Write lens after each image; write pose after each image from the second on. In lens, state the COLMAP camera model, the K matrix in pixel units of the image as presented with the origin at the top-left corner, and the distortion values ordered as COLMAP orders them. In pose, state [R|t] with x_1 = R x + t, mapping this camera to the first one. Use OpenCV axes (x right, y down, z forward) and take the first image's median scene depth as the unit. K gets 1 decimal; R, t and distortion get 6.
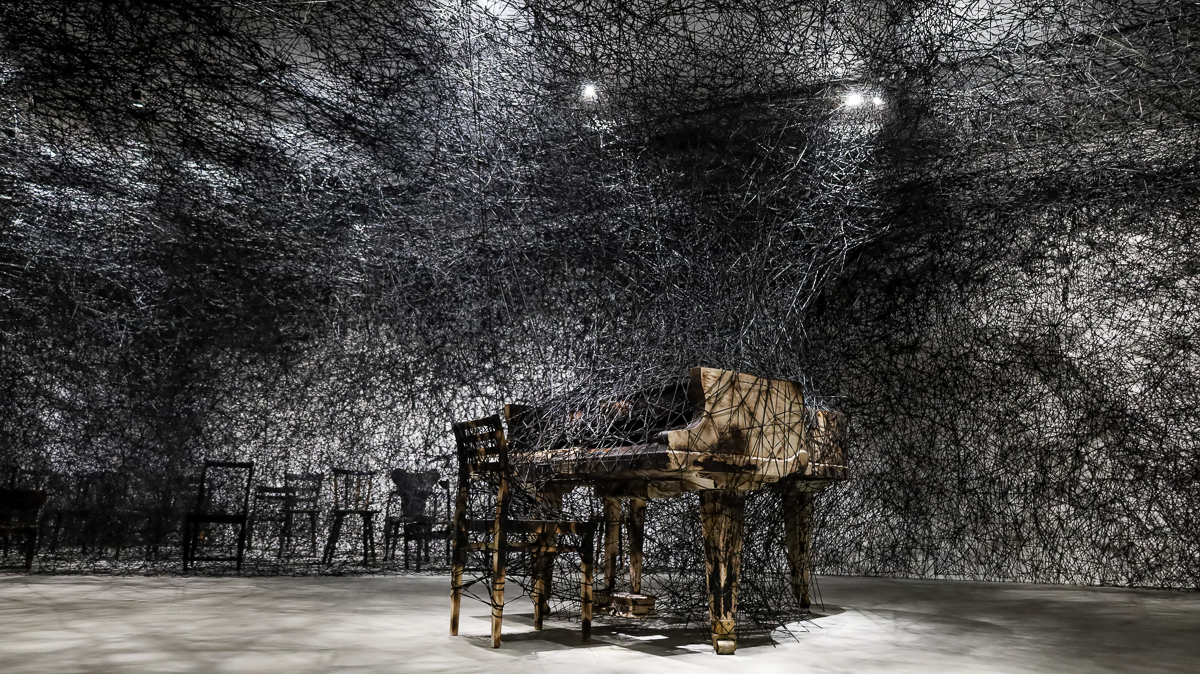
lens RADIAL K [[853.1, 0, 591.2], [0, 853.1, 336.6], [0, 0, 1]] dist [-0.037382, 0.007082]
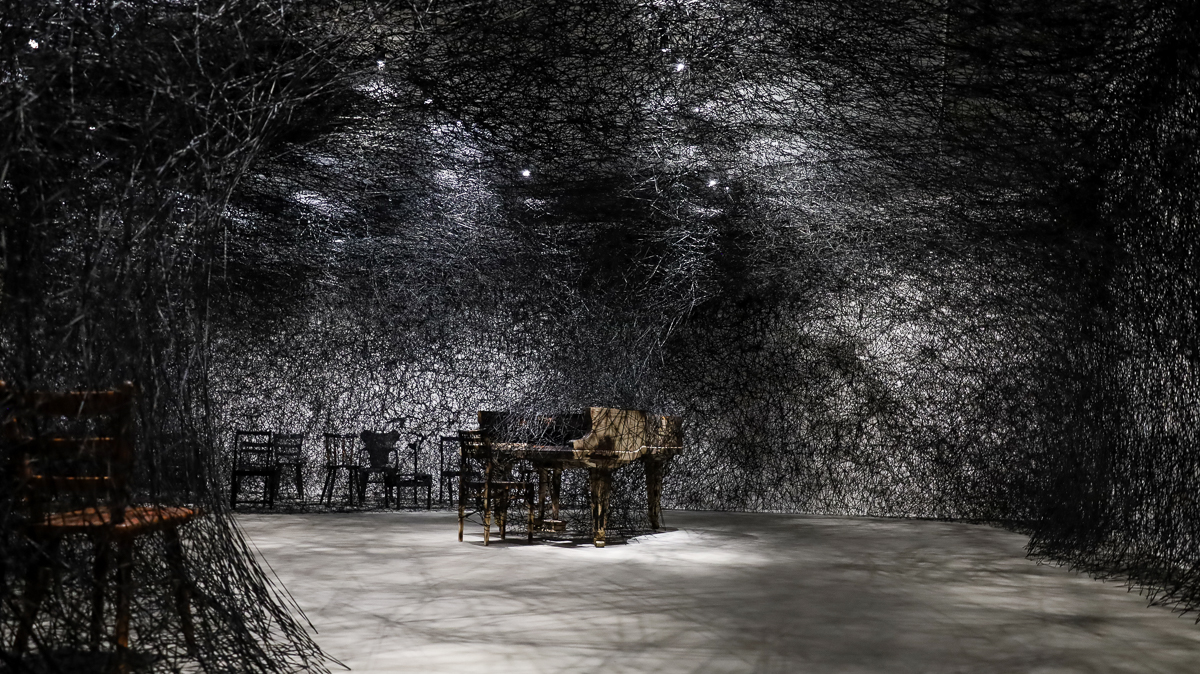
lens RADIAL K [[1015.1, 0, 604.8], [0, 1015.1, 336.2], [0, 0, 1]] dist [-0.066667, -0.000512]
pose [[0.994223, 0.009069, 0.106947, -0.047005], [-0.019770, 0.994848, 0.099428, -0.184866], [-0.105494, -0.100968, 0.989281, -0.671790]]
